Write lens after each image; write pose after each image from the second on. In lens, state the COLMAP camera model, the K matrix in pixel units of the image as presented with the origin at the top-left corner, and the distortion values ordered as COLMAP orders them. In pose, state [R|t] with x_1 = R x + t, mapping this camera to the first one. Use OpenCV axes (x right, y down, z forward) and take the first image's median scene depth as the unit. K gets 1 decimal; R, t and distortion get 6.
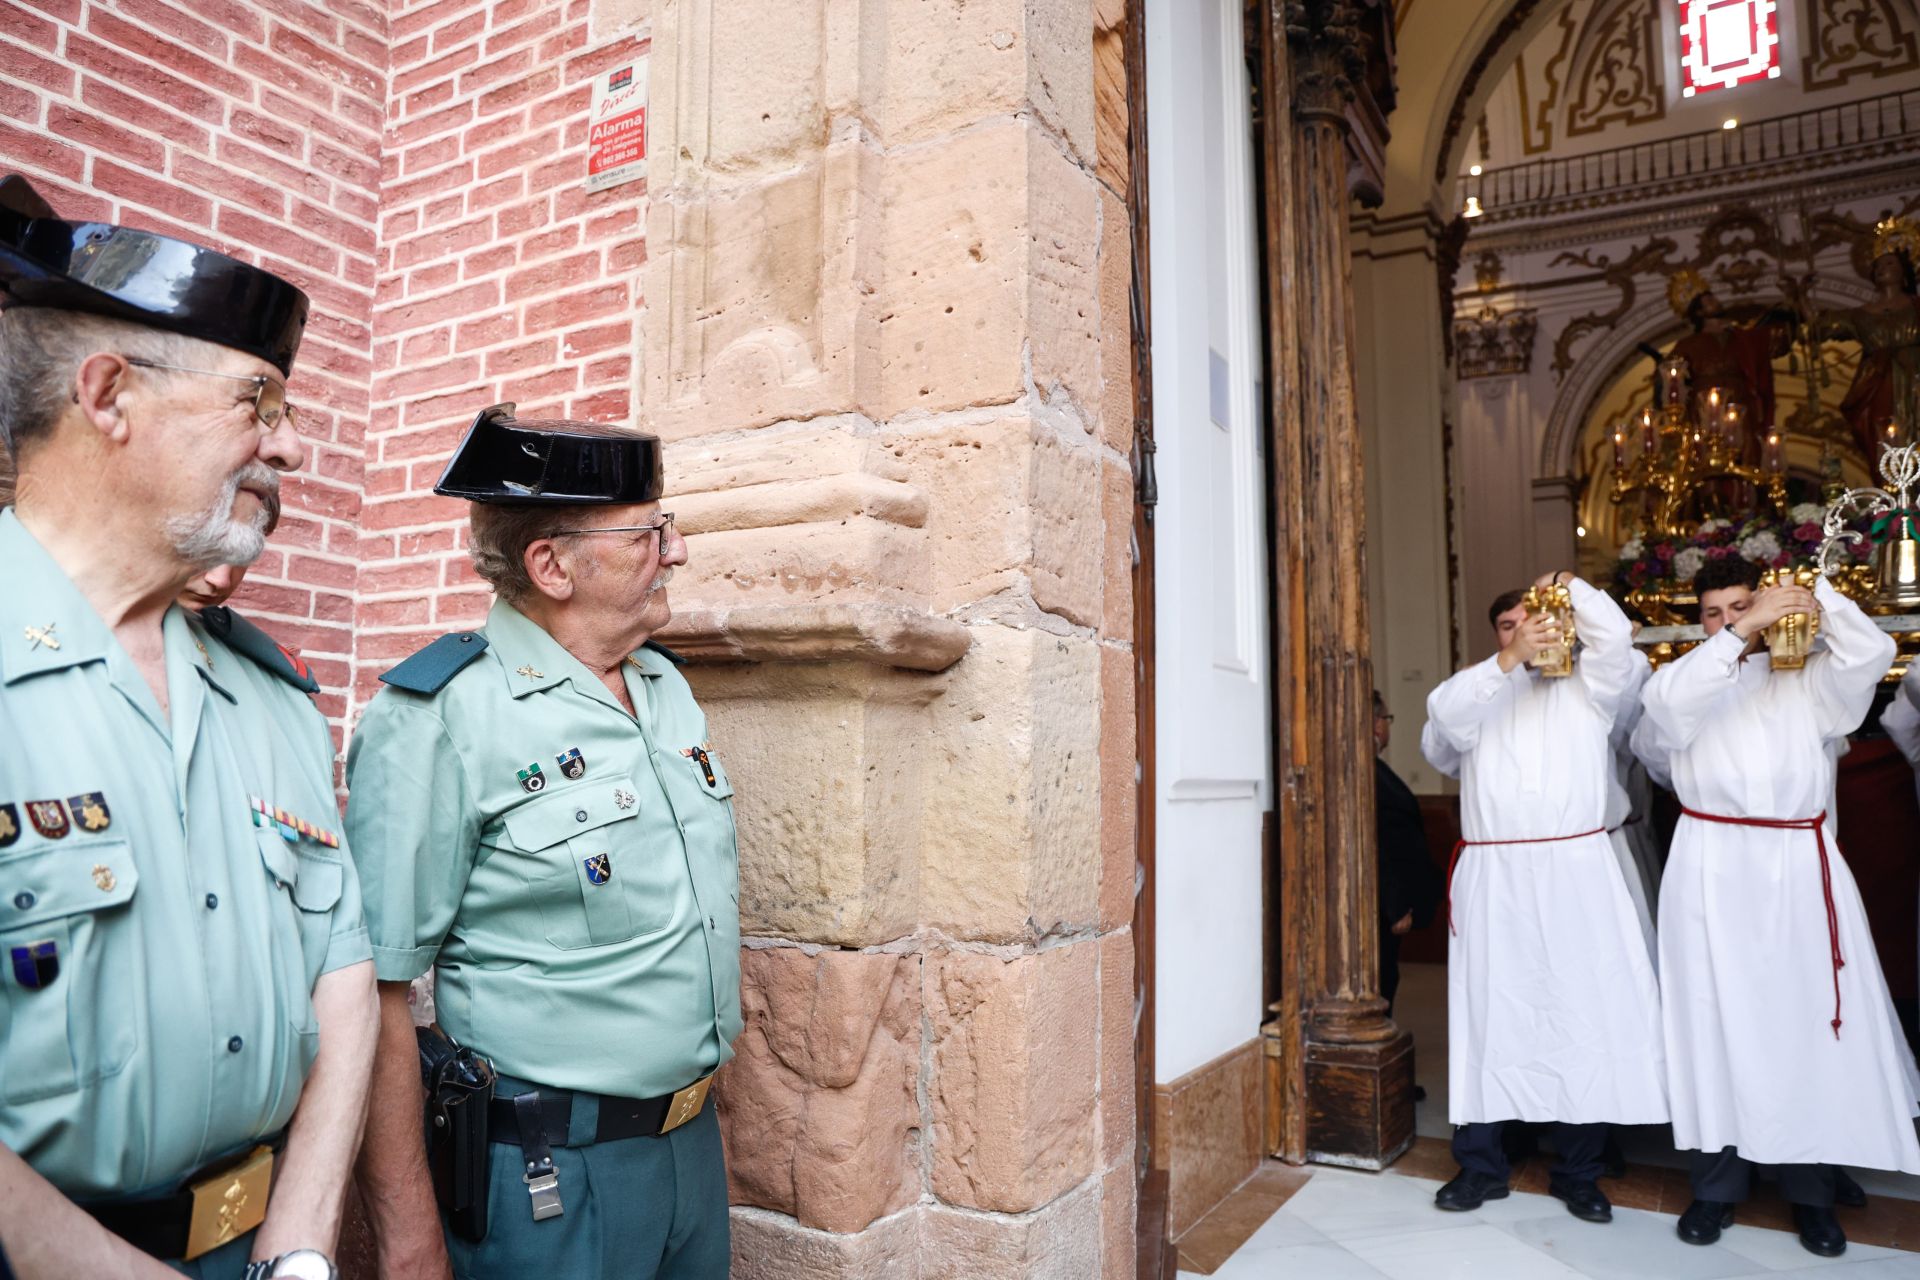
lens RADIAL K [[1286.6, 0, 960.0], [0, 1286.6, 640.0], [0, 0, 1]] dist [-0.040003, 0.003703]
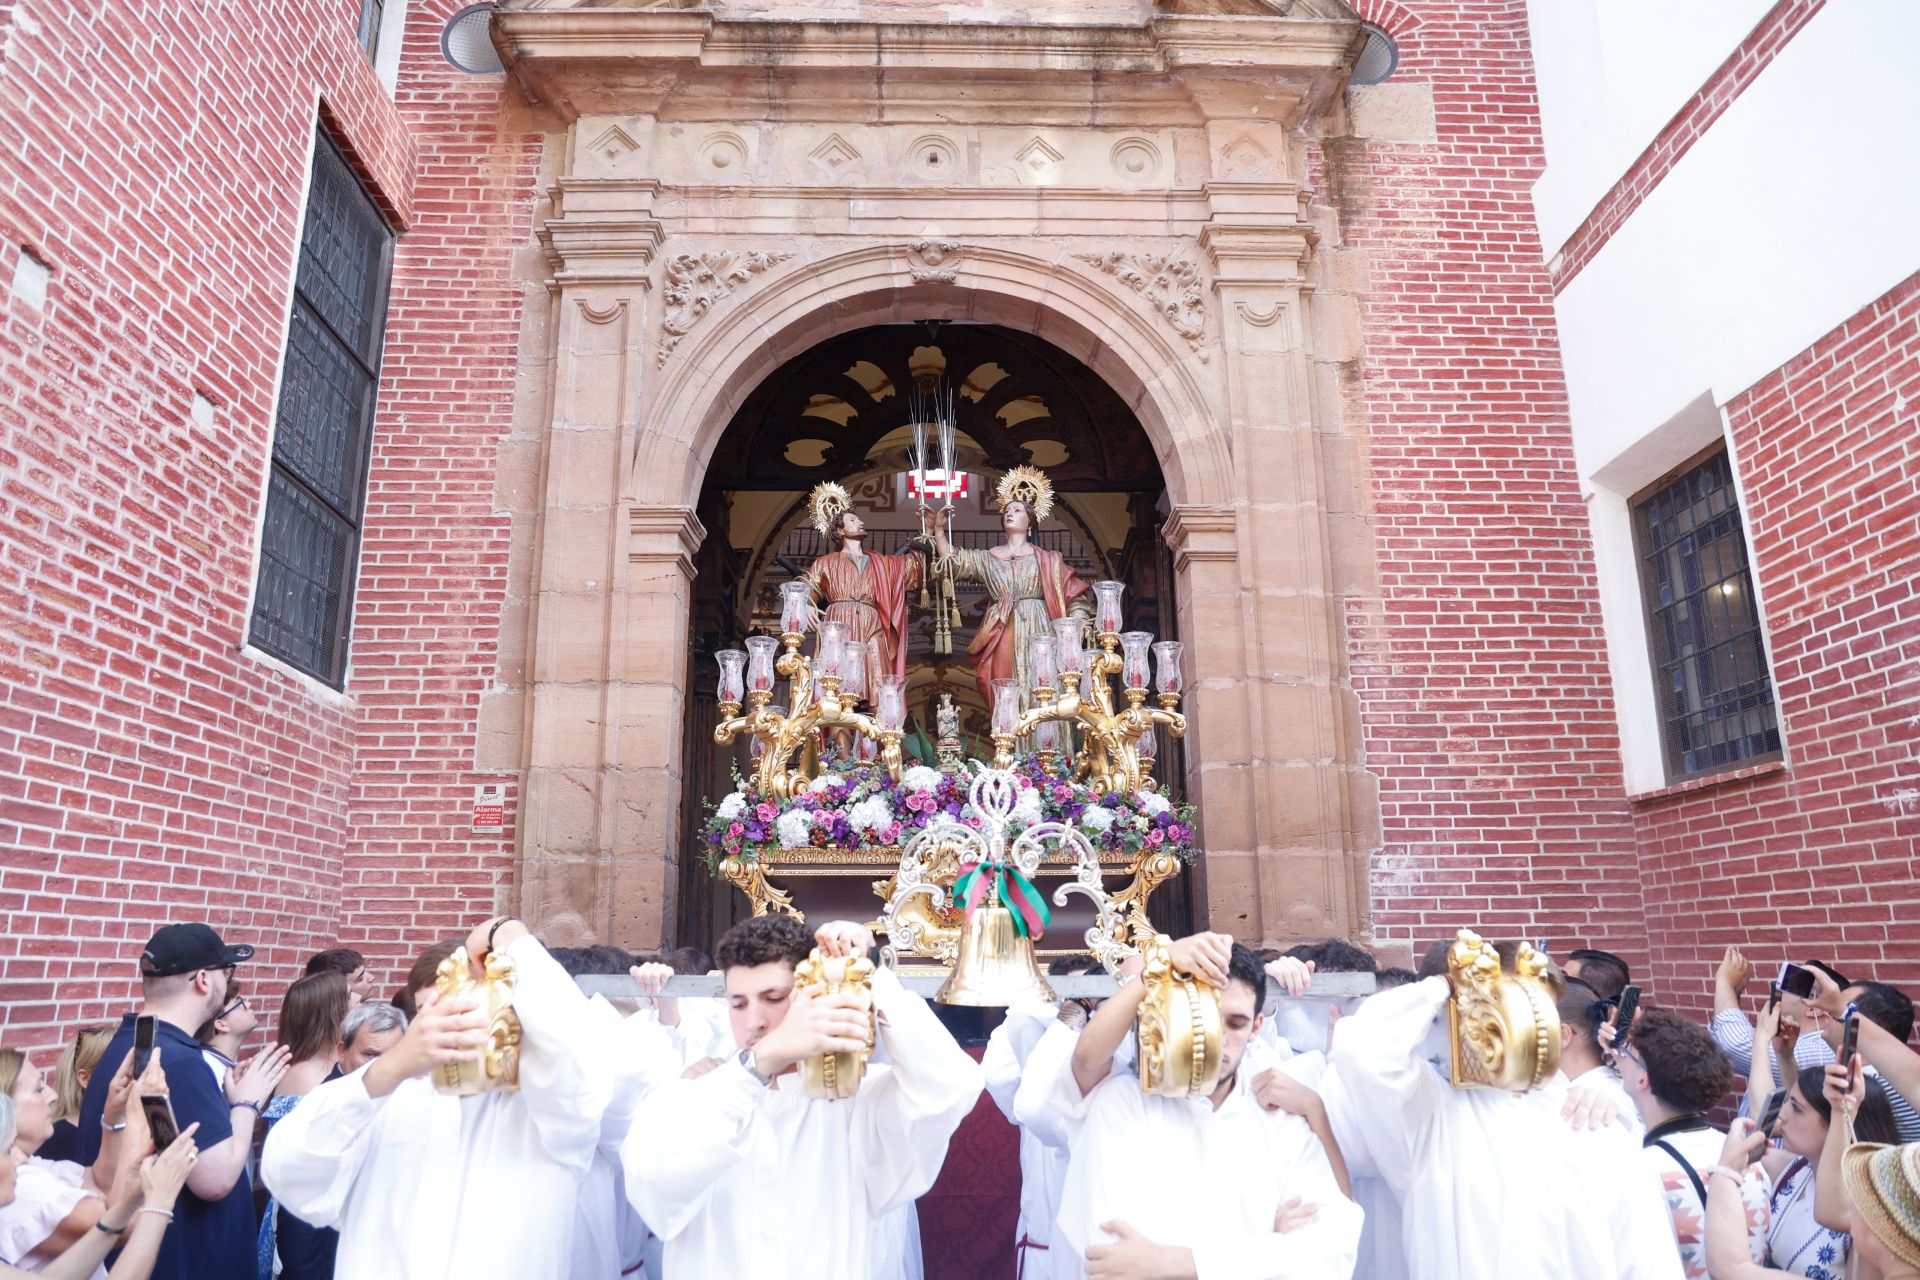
lens RADIAL K [[1286.6, 0, 960.0], [0, 1286.6, 640.0], [0, 0, 1]] dist [-0.040003, 0.003703]
pose [[0.844868, 0.124319, 0.520330, -0.820546], [-0.048988, 0.986516, -0.156158, -0.360752], [-0.532728, 0.106443, 0.839566, -1.706350]]
